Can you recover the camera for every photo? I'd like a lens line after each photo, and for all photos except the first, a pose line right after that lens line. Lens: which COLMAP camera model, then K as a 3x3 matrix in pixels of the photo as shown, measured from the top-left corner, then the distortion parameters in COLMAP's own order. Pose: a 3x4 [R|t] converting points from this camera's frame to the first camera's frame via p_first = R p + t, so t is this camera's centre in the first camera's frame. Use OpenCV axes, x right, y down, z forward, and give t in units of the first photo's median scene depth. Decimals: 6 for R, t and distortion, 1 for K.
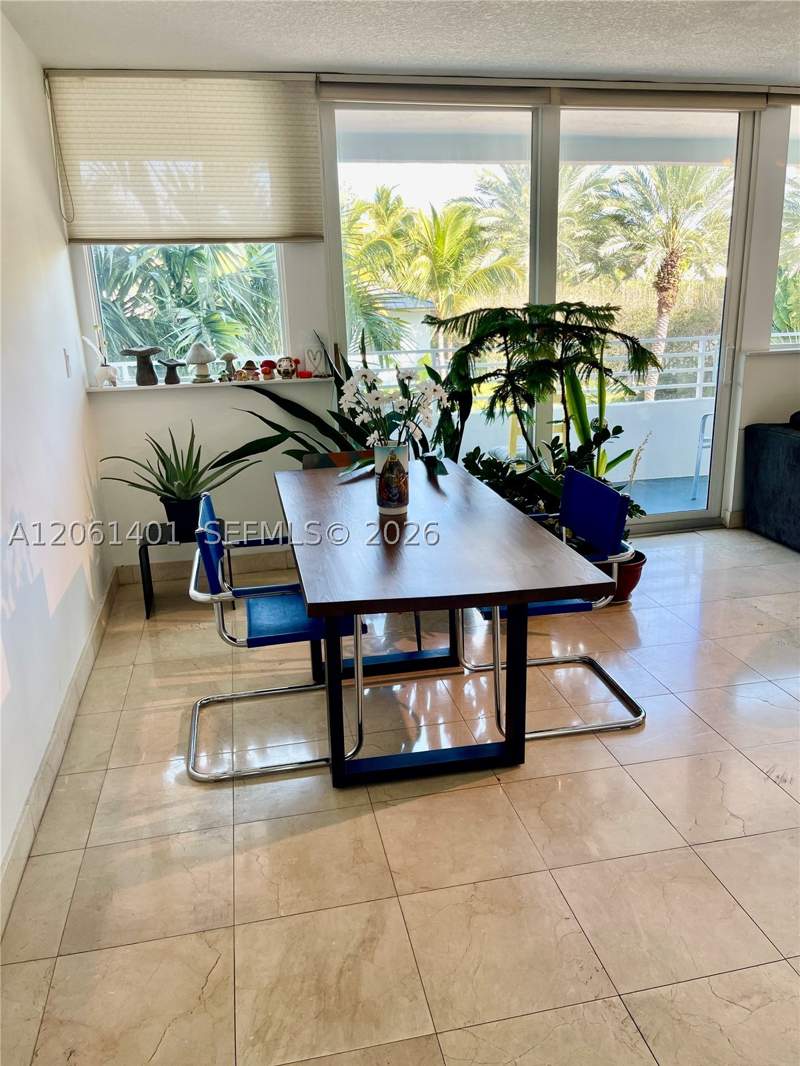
lens RADIAL K [[815.2, 0, 403.2], [0, 815.2, 543.0], [0, 0, 1]] dist [0.064337, -0.091372]
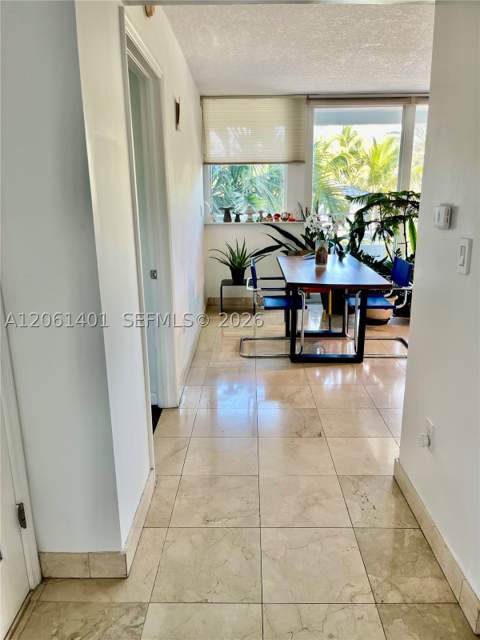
lens RADIAL K [[489.4, 0, 241.9], [0, 489.4, 326.0], [0, 0, 1]] dist [0.064337, -0.091372]
pose [[0.975622, 0.075343, -0.206119, 0.054484], [-0.079213, 0.996802, -0.010577, 0.129417], [0.204663, 0.026646, 0.978470, -0.416502]]
